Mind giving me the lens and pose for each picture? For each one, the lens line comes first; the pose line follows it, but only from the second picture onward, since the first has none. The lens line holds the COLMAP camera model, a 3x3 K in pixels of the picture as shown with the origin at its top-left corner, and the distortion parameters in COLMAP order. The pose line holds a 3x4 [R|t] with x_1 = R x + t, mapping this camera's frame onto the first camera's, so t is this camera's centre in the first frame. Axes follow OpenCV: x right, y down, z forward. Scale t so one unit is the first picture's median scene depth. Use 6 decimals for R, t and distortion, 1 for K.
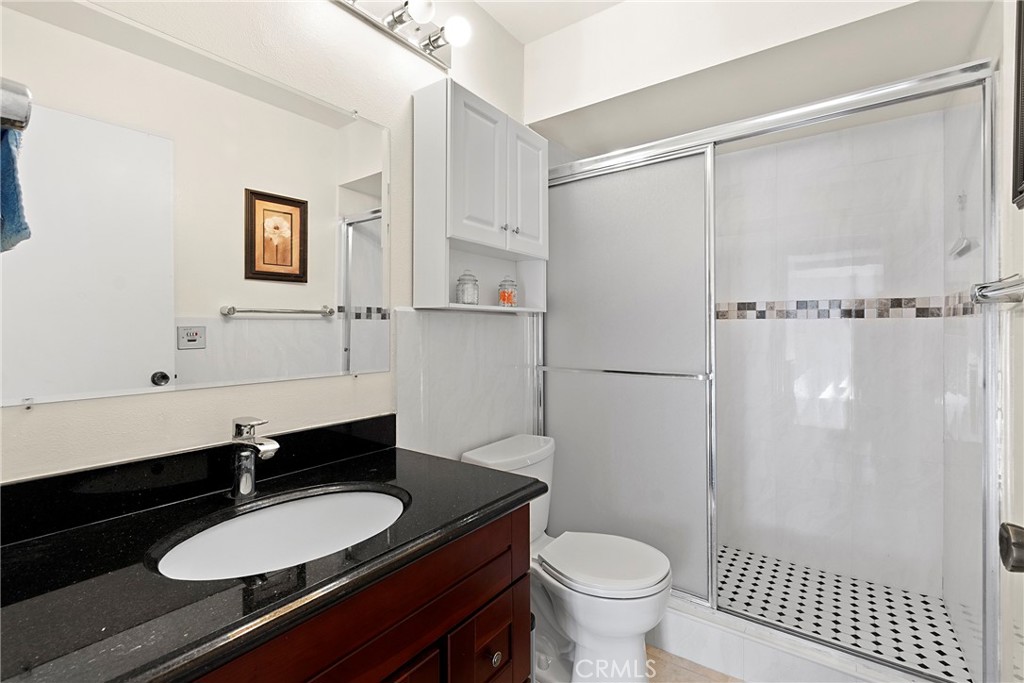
lens RADIAL K [[450.3, 0, 506.9], [0, 450.3, 333.1], [0, 0, 1]] dist [-0.001087, -0.002091]
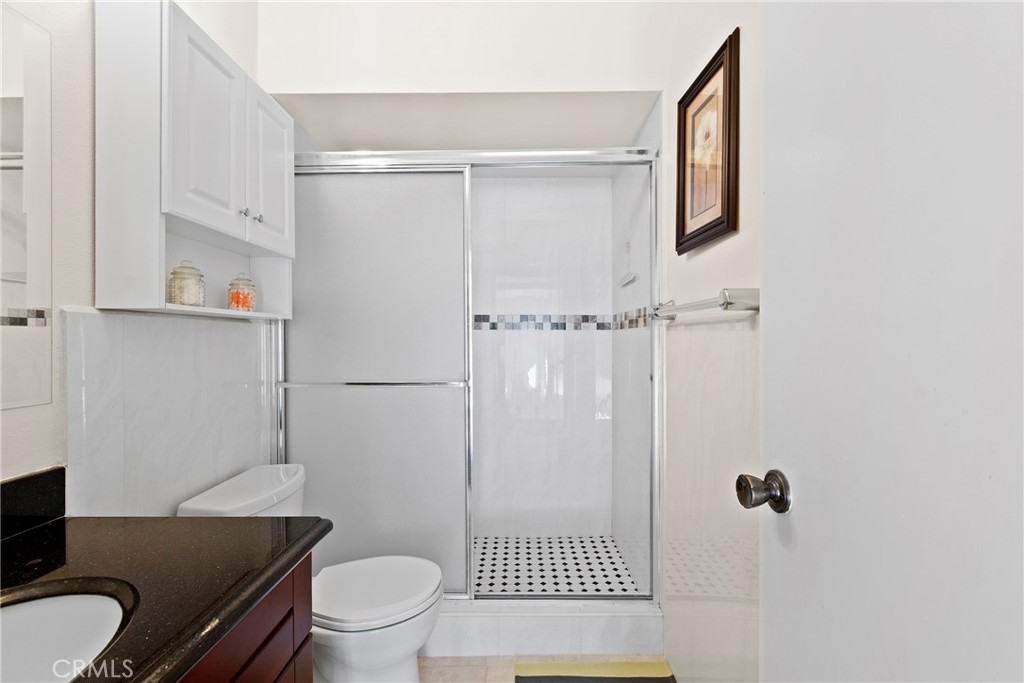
lens RADIAL K [[450.3, 0, 506.6], [0, 450.3, 343.0], [0, 0, 1]] dist [-0.001087, -0.002091]
pose [[0.812620, -0.006578, 0.582757, -0.091154], [0.007363, 0.999972, 0.001021, 0.001009], [-0.582747, 0.003461, 0.812646, 0.074472]]
